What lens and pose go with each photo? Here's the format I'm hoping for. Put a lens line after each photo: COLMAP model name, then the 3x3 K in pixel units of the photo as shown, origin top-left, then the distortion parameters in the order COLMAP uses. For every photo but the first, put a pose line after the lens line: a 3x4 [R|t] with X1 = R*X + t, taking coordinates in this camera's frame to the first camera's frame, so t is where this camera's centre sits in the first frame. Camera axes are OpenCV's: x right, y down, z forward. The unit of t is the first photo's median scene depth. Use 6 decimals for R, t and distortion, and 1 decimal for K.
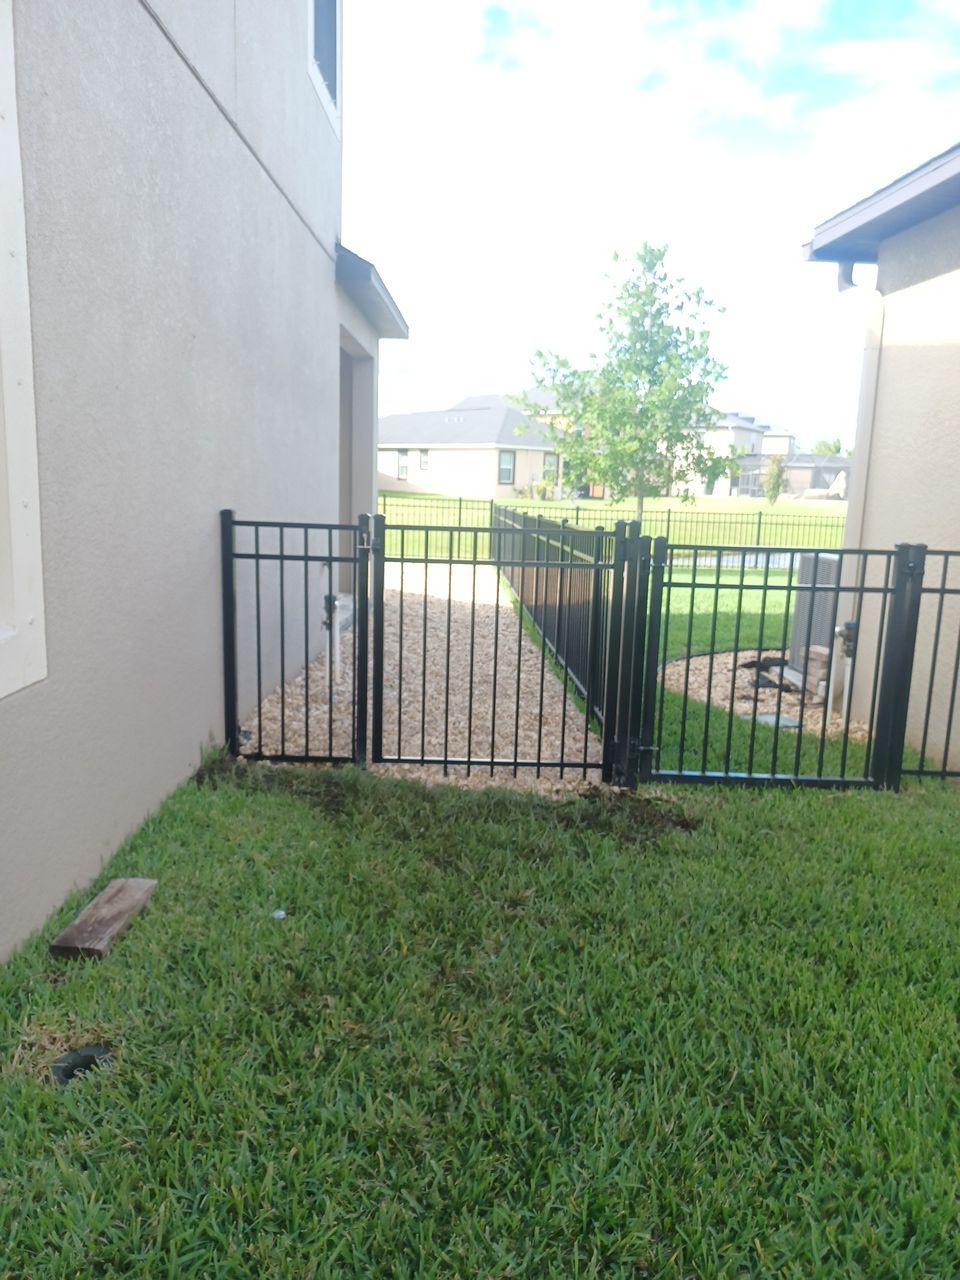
lens RADIAL K [[930.8, 0, 483.0], [0, 930.8, 644.1], [0, 0, 1]] dist [0.027857, 0.009780]
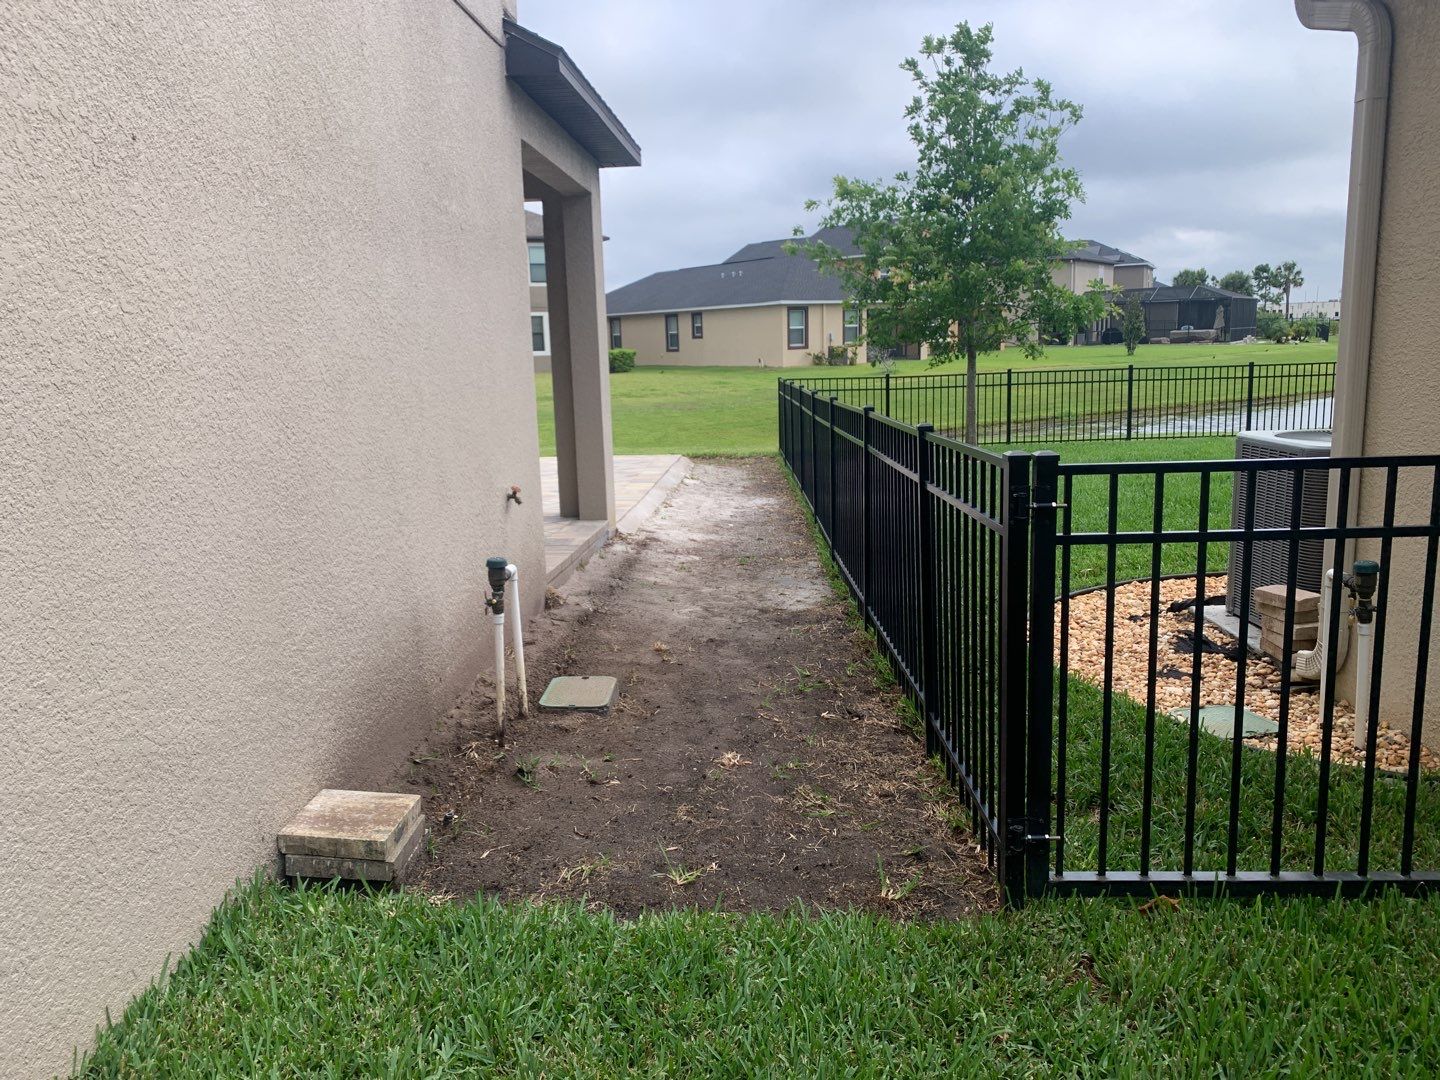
lens RADIAL K [[1047.6, 0, 722.2], [0, 1047.6, 520.1], [0, 0, 1]] dist [0.031244, 0.003606]
pose [[0.996647, -0.053837, -0.061613, 0.050488], [0.053311, 0.998526, -0.010150, -0.100014], [0.062068, 0.006831, 0.998049, 0.479453]]
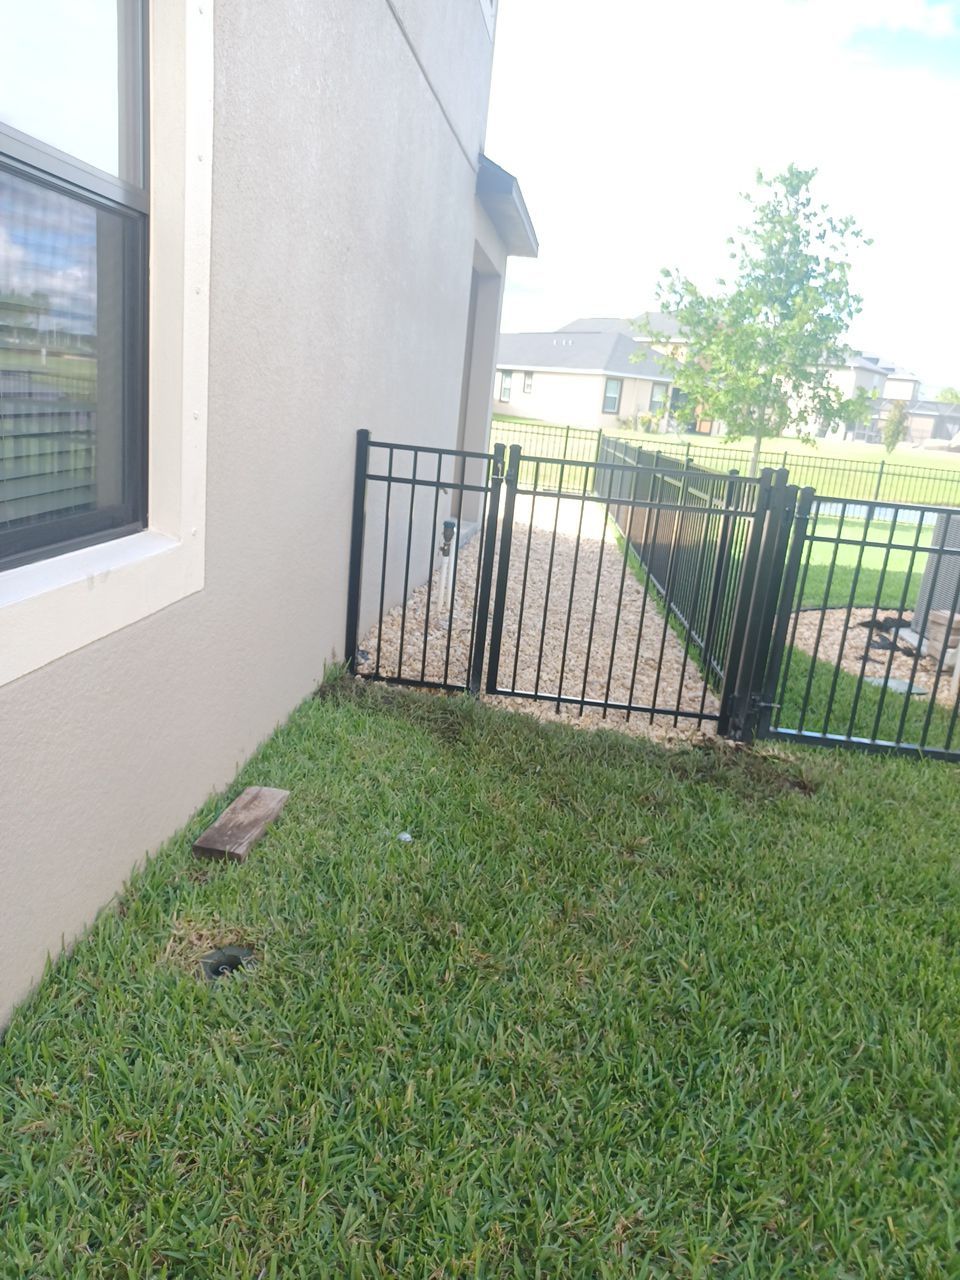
lens RADIAL K [[931.2, 0, 480.0], [0, 931.2, 640.0], [0, 0, 1]] dist [0.031244, 0.003606]
pose [[0.992994, 0.084773, -0.082319, -0.063088], [-0.078463, 0.993932, 0.077088, -0.009009], [0.088355, -0.070089, 0.993620, 0.009686]]
